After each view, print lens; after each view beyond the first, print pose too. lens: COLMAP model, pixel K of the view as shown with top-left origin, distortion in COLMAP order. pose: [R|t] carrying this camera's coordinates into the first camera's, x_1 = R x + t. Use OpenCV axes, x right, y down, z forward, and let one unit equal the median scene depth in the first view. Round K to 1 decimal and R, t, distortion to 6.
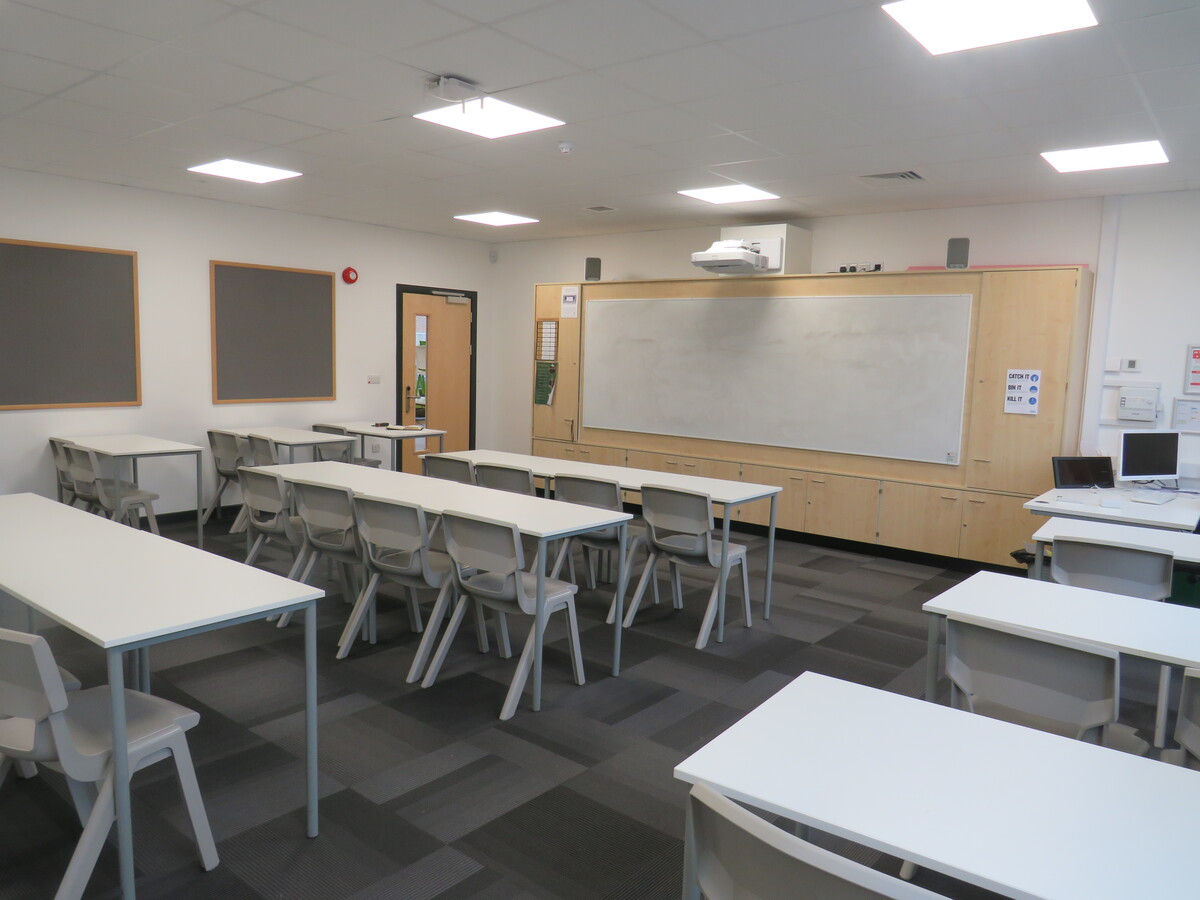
lens RADIAL K [[858.2, 0, 596.1], [0, 858.2, 452.9], [0, 0, 1]] dist [-0.020961, -0.001805]
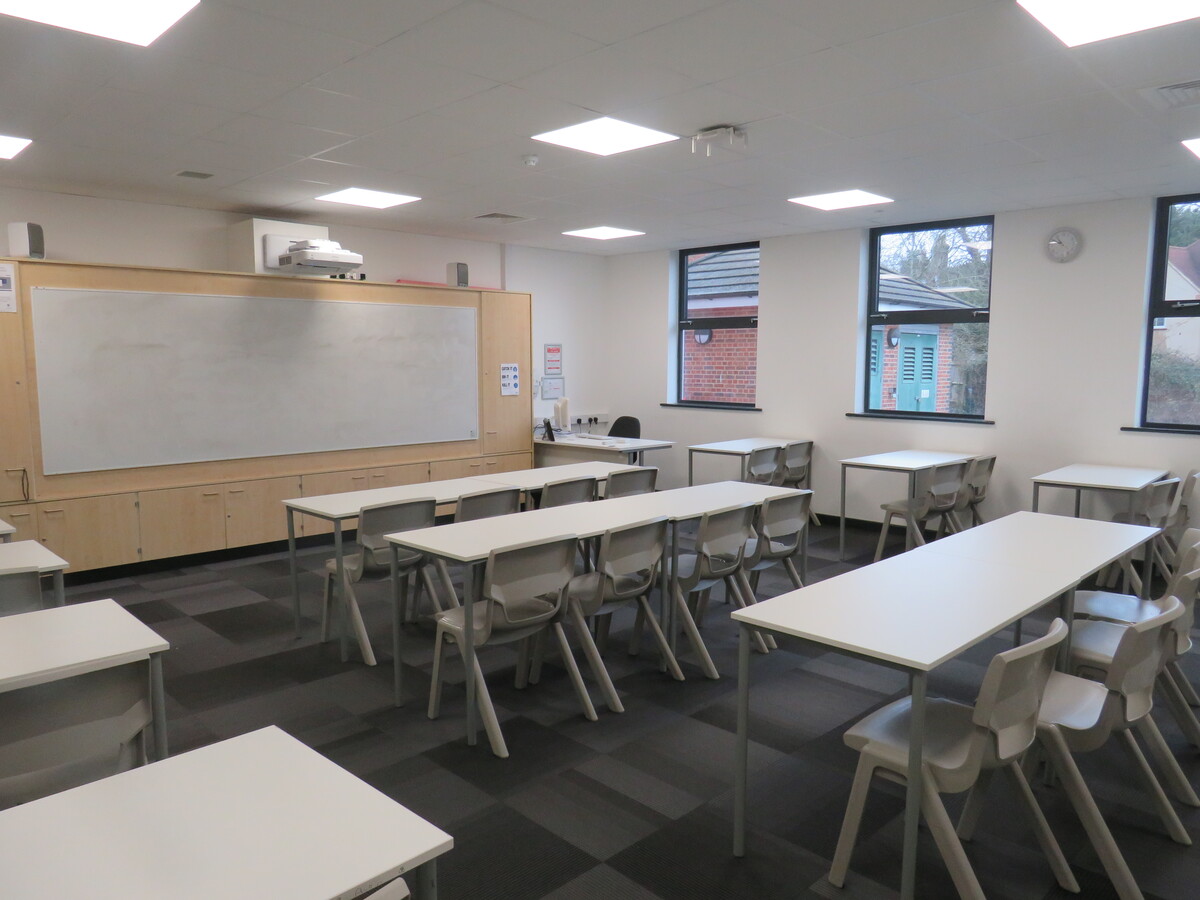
lens RADIAL K [[858.2, 0, 596.1], [0, 858.2, 452.9], [0, 0, 1]] dist [-0.020961, -0.001805]
pose [[0.103973, -0.138092, 0.984947, -0.846622], [0.122248, 0.984579, 0.125136, -0.106088], [-0.987039, 0.107397, 0.119251, 0.667446]]
